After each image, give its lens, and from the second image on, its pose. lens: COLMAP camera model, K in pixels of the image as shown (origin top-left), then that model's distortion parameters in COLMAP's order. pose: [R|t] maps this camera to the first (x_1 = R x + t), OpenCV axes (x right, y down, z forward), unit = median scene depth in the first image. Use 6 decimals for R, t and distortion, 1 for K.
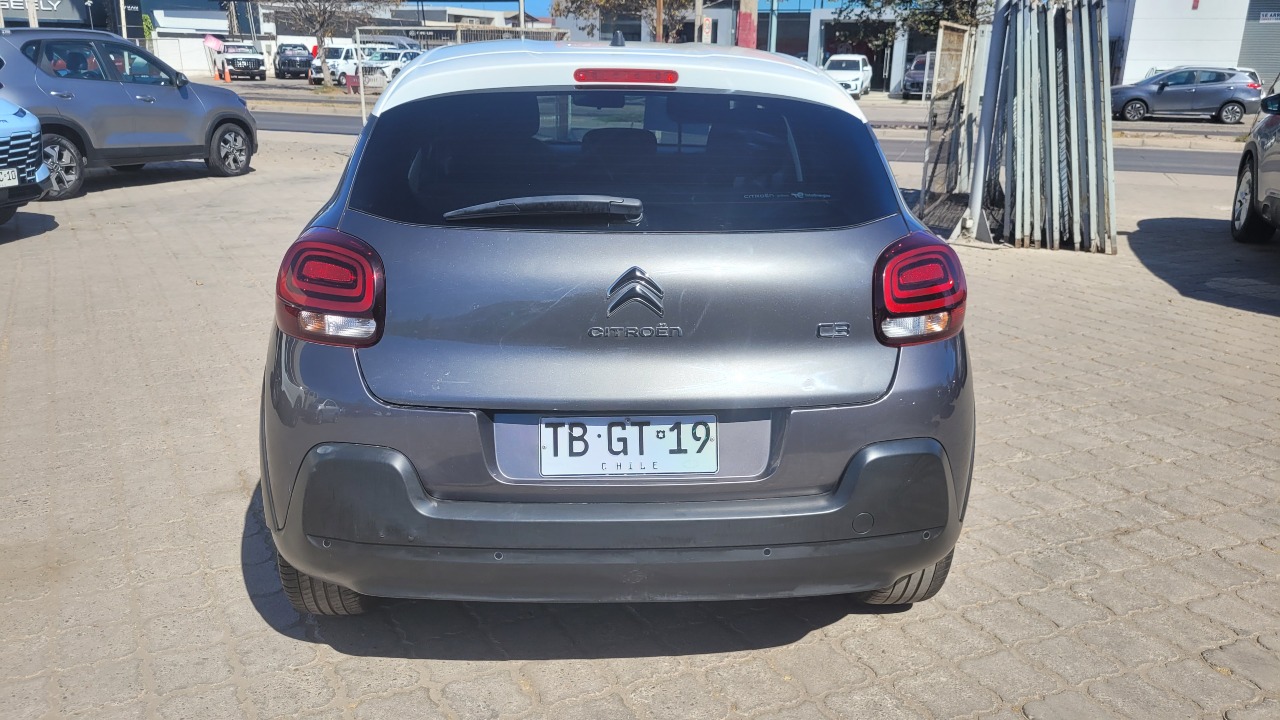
lens RADIAL K [[976.9, 0, 632.5], [0, 976.9, 364.5], [0, 0, 1]] dist [0.034486, -0.026508]
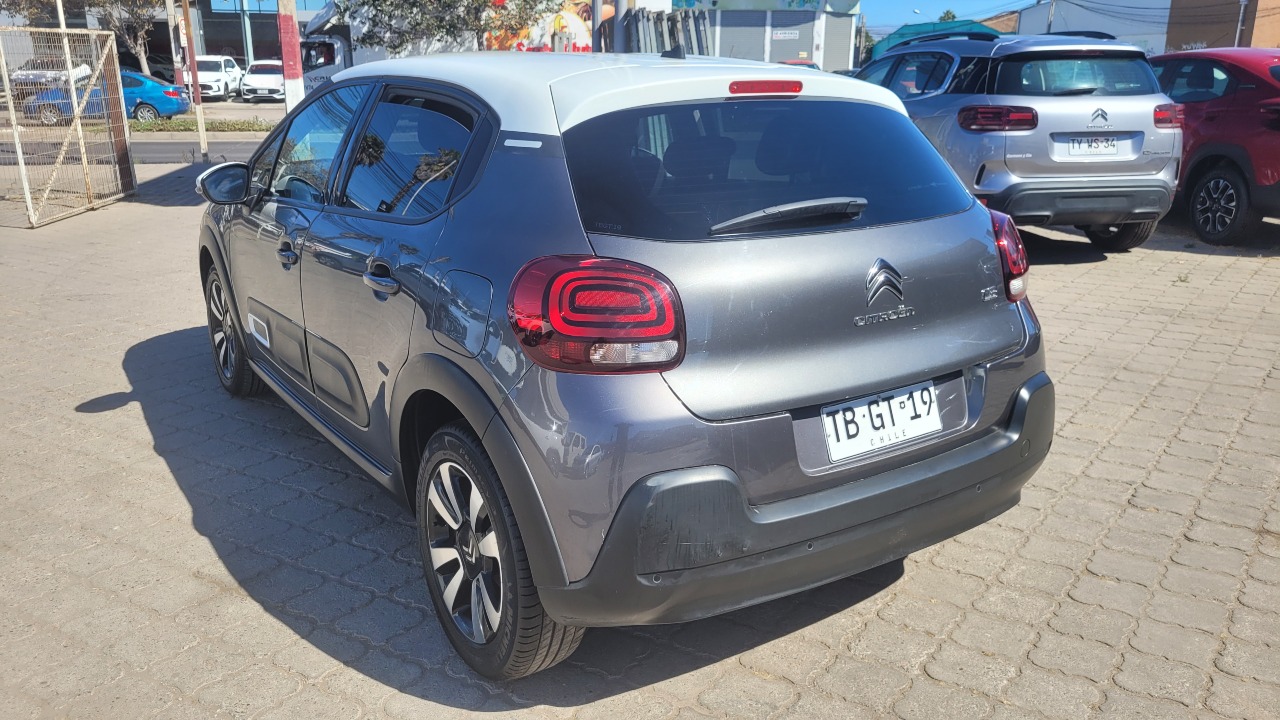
lens RADIAL K [[976.9, 0, 634.8], [0, 976.9, 355.7], [0, 0, 1]] dist [0.034486, -0.026508]
pose [[0.864252, -0.153699, 0.479005, -0.687561], [0.158514, 0.986881, 0.030661, -0.060271], [-0.477433, 0.049430, 0.877277, 0.142746]]
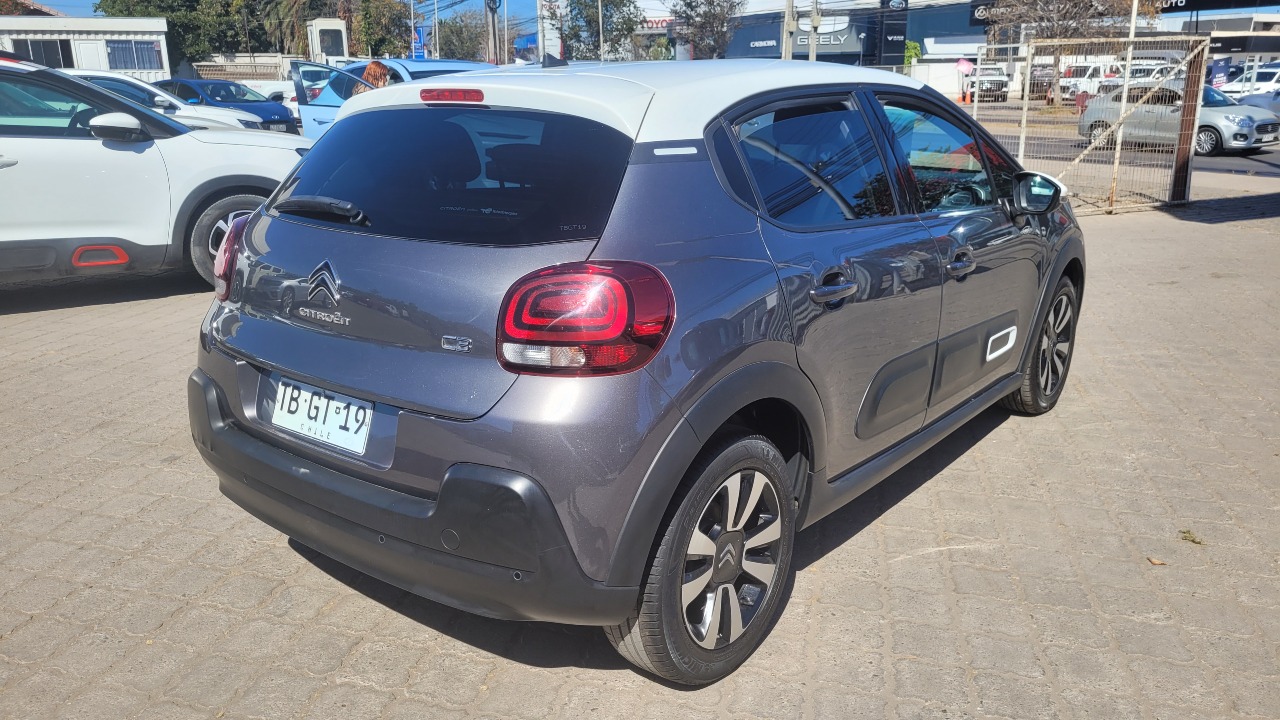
lens RADIAL K [[976.9, 0, 634.3], [0, 976.9, 362.6], [0, 0, 1]] dist [0.034486, -0.026508]
pose [[0.739069, 0.164102, -0.653336, 0.911769], [-0.178425, 0.982922, 0.045047, -0.085392], [0.649570, 0.083279, 0.755727, 0.324410]]
